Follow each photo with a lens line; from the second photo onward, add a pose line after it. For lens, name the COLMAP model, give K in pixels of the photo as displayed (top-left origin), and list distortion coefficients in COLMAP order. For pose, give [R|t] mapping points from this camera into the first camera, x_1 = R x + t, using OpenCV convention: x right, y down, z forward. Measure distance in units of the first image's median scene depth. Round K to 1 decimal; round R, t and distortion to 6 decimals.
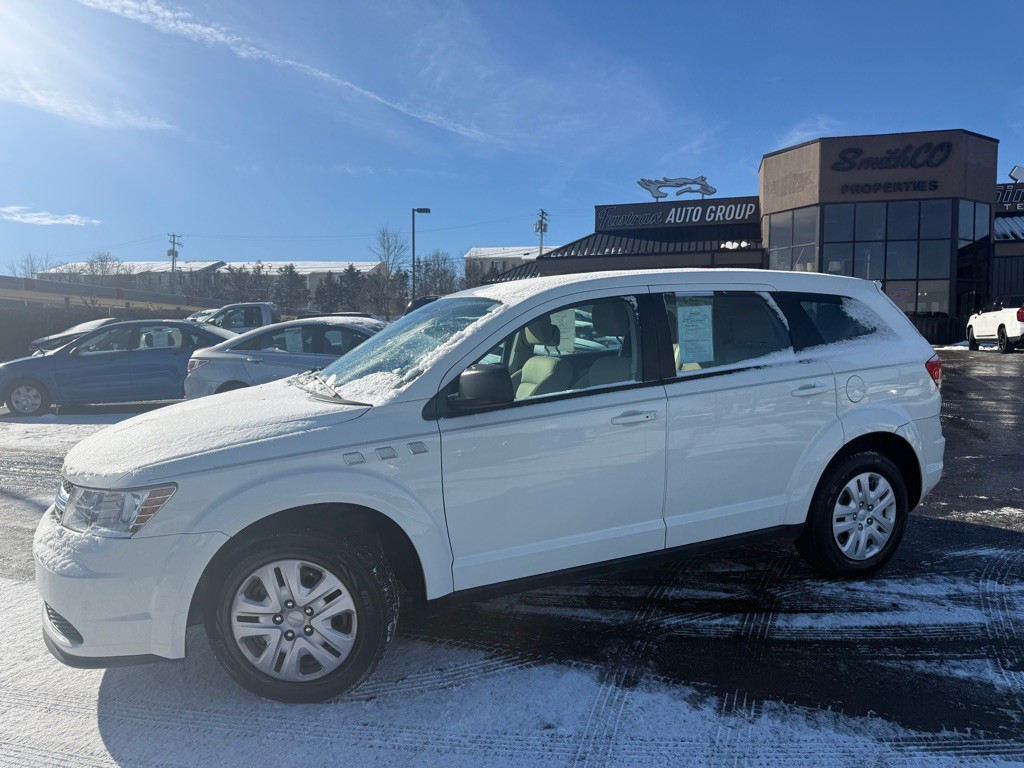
lens RADIAL K [[725.9, 0, 513.8], [0, 725.9, 398.5], [0, 0, 1]] dist [0.030801, -0.034384]
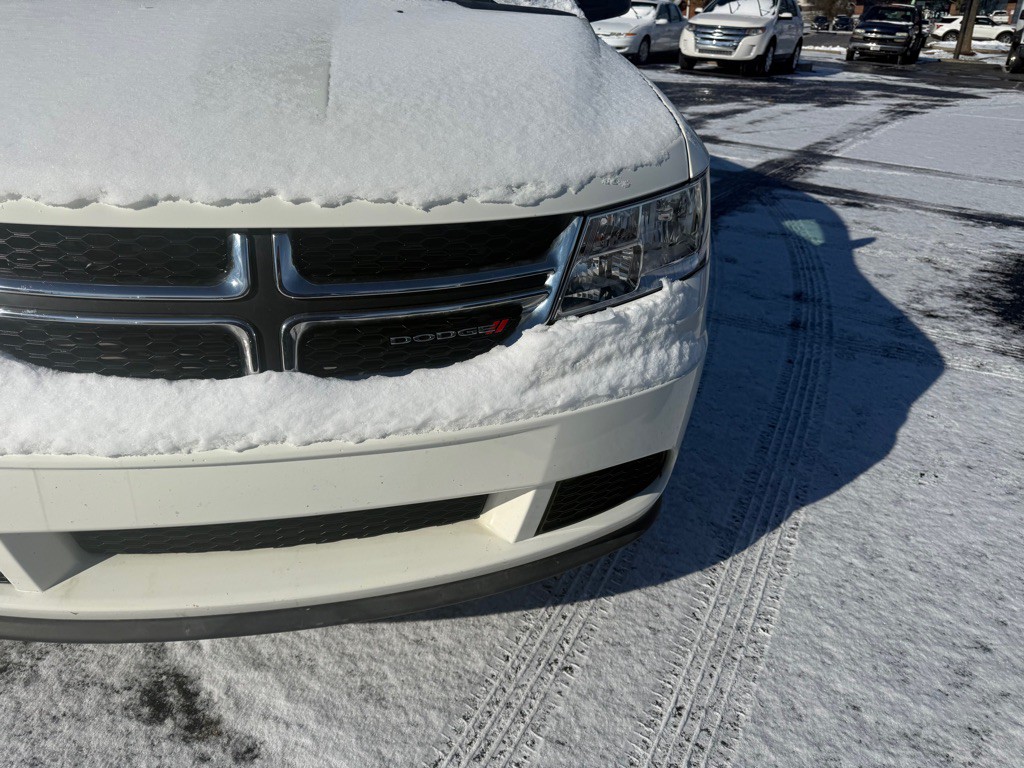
lens RADIAL K [[725.9, 0, 509.7], [0, 725.9, 384.4], [0, 0, 1]] dist [0.030801, -0.034384]
pose [[0.221185, -0.427499, 0.876540, -0.741277], [0.064731, 0.903255, 0.424194, 0.021101], [-0.973081, -0.037086, 0.227459, 0.684630]]
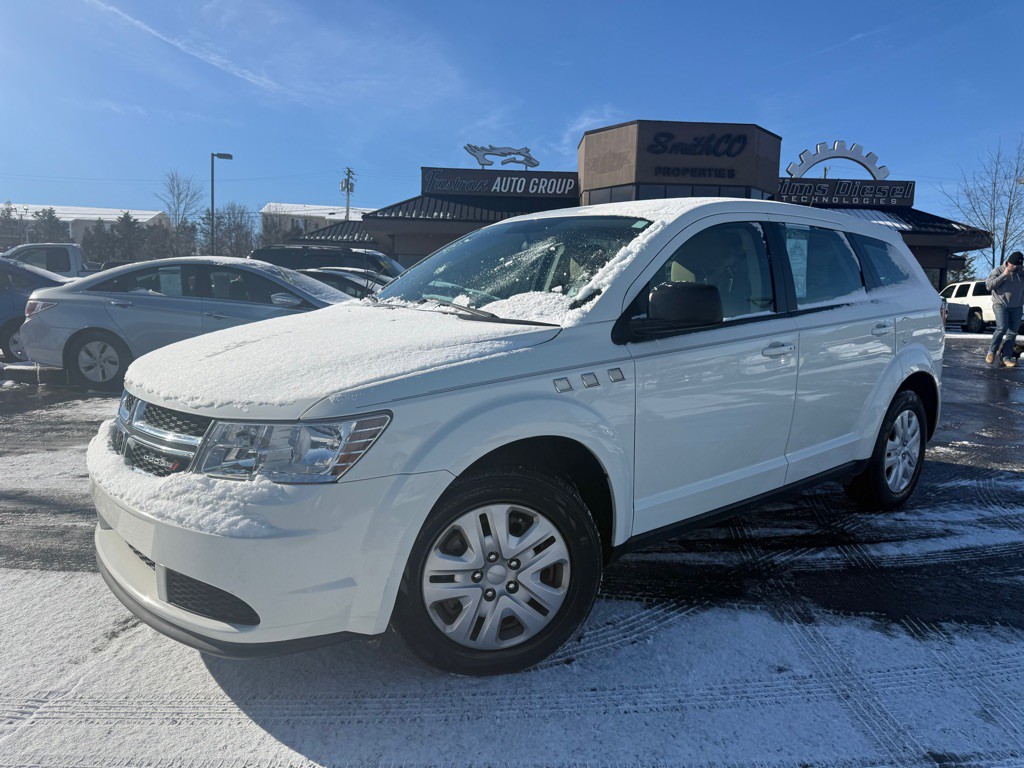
lens RADIAL K [[725.9, 0, 511.9], [0, 725.9, 384.4], [0, 0, 1]] dist [0.030801, -0.034384]
pose [[0.961262, 0.001157, 0.275632, -0.376455], [-0.007561, 0.999726, 0.022175, 0.047147], [-0.275531, -0.023400, 0.961007, 0.143793]]
